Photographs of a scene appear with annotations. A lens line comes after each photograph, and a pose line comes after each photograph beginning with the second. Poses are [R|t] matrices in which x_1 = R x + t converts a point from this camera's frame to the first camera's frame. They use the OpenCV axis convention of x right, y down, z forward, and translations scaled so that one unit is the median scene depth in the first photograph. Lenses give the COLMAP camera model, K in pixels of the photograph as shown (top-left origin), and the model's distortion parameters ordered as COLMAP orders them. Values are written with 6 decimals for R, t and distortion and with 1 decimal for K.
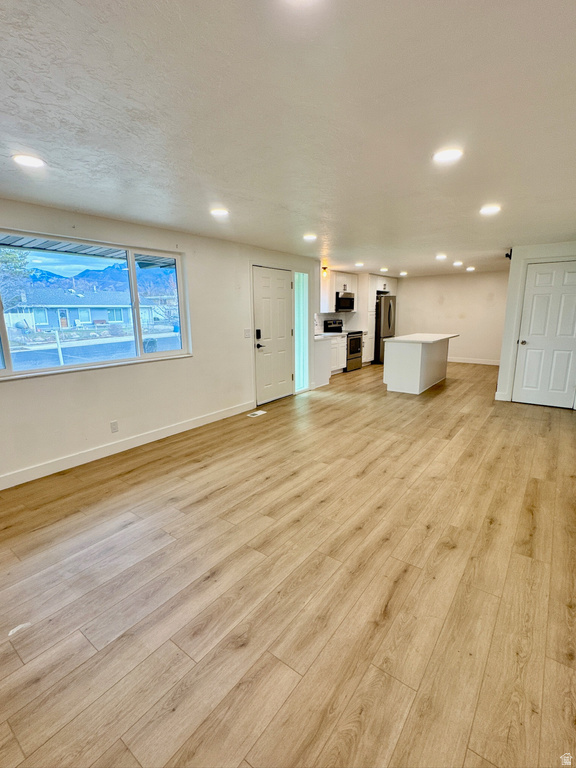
lens RADIAL K [[360.1, 0, 287.0], [0, 360.1, 387.1], [0, 0, 1]] dist [-0.002497, -0.001384]
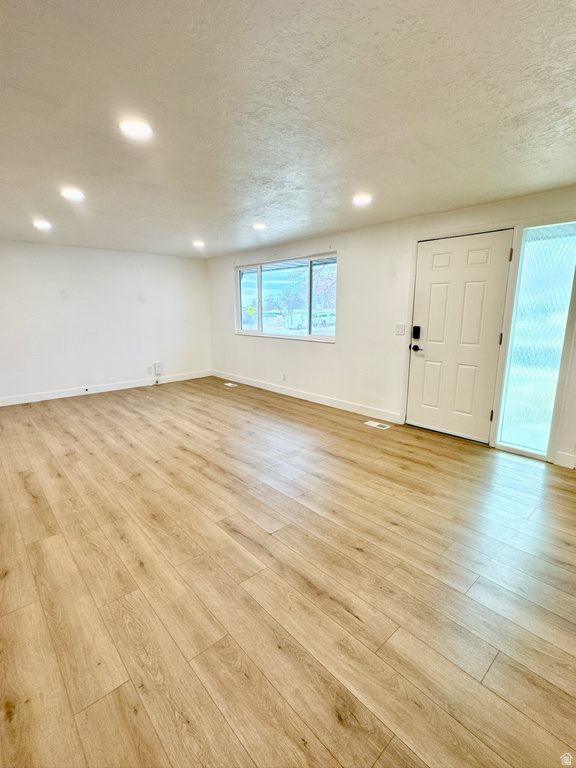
lens RADIAL K [[360.1, 0, 287.6], [0, 360.1, 383.6], [0, 0, 1]] dist [-0.002497, -0.001384]
pose [[-0.190073, 0.213089, -0.958366, 1.065141], [-0.196232, 0.948218, 0.249751, -0.267804], [0.961959, 0.235533, -0.138416, 1.284530]]
